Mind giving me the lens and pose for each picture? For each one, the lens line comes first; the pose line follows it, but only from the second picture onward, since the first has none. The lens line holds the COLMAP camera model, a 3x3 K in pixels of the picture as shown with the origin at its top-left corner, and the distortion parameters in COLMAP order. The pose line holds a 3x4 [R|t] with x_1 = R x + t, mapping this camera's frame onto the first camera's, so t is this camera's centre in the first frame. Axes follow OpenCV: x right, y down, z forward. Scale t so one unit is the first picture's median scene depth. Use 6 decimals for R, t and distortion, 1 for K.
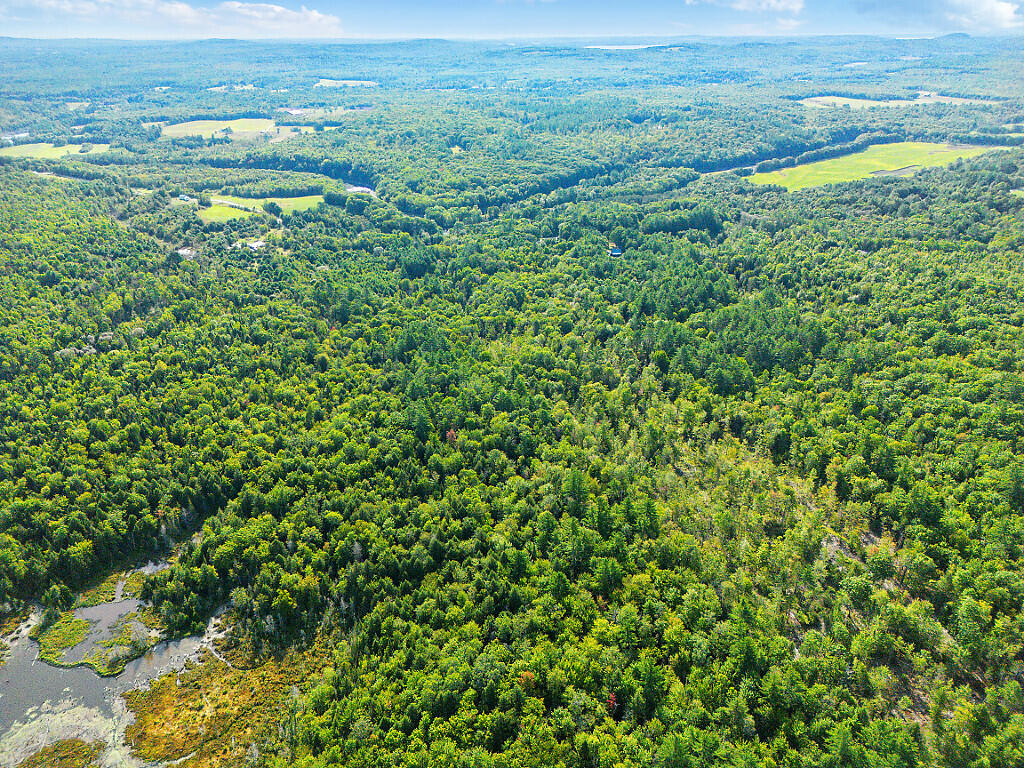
lens RADIAL K [[716.5, 0, 509.6], [0, 716.5, 380.6], [0, 0, 1]] dist [0.076115, -0.067491]
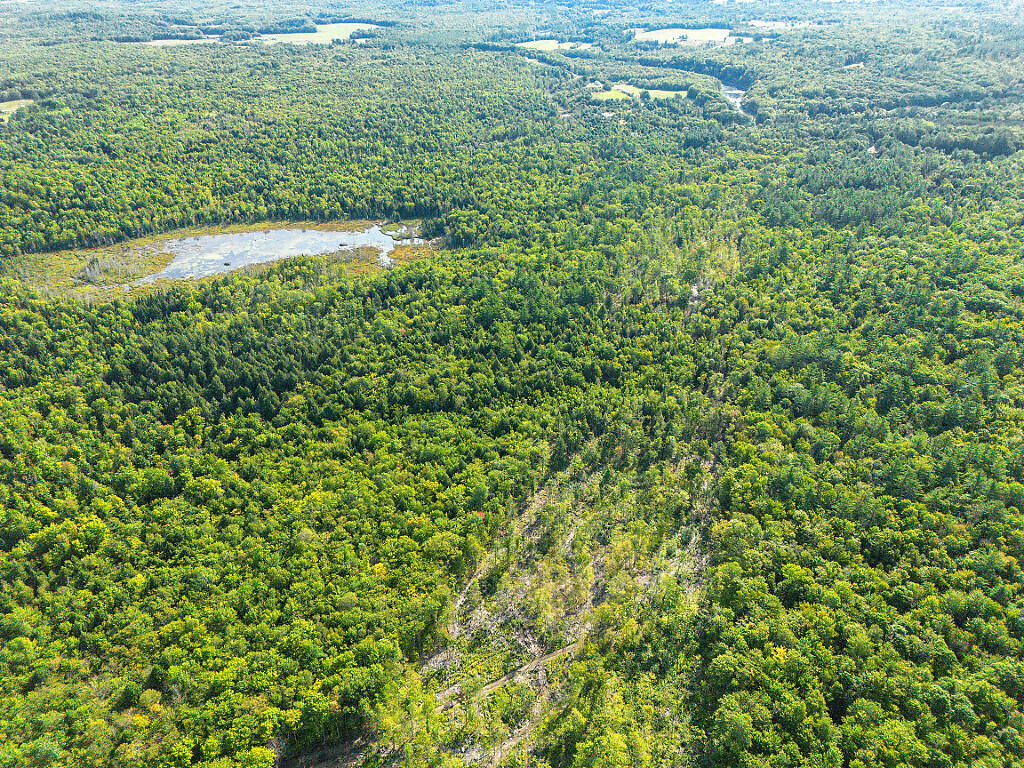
lens RADIAL K [[716.5, 0, 515.0], [0, 716.5, 381.7], [0, 0, 1]] dist [0.076115, -0.067491]
pose [[0.786715, 0.317190, -0.529594, 0.369973], [-0.263650, 0.948361, 0.176350, 0.092991], [0.558183, 0.000890, 0.829717, -0.249454]]
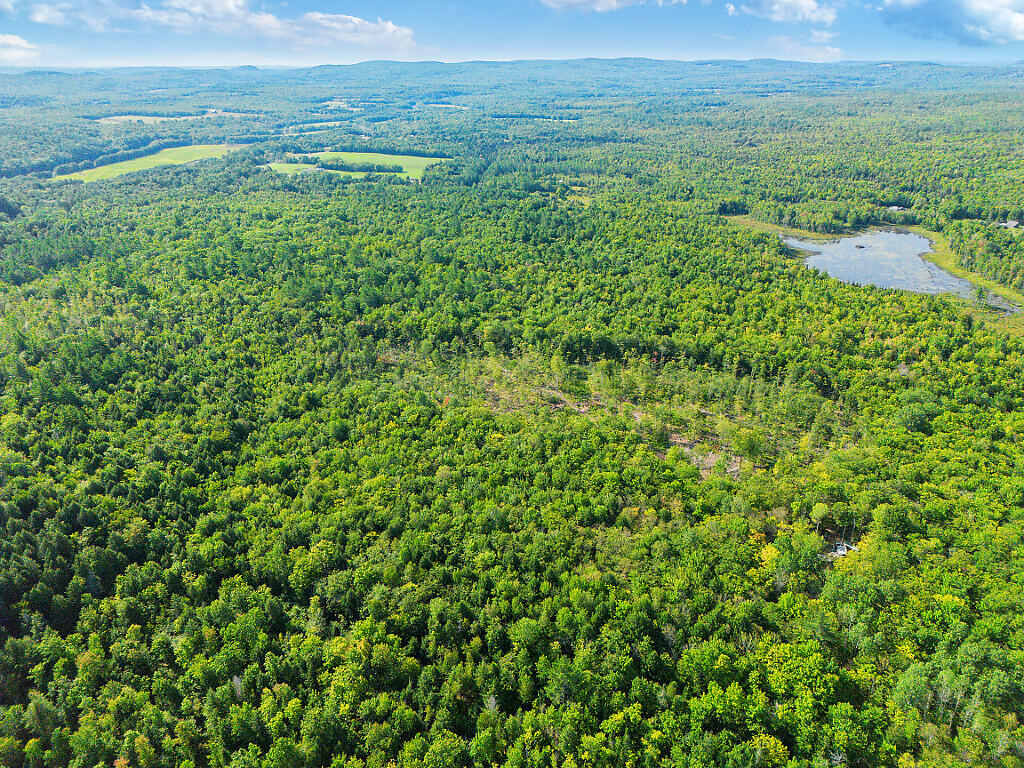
lens RADIAL K [[716.5, 0, 516.4], [0, 716.5, 379.9], [0, 0, 1]] dist [0.076115, -0.067491]
pose [[0.681346, -0.292723, 0.670881, -0.023609], [0.318129, 0.943884, 0.088751, 0.175849], [-0.659213, 0.152957, 0.736235, -0.305035]]
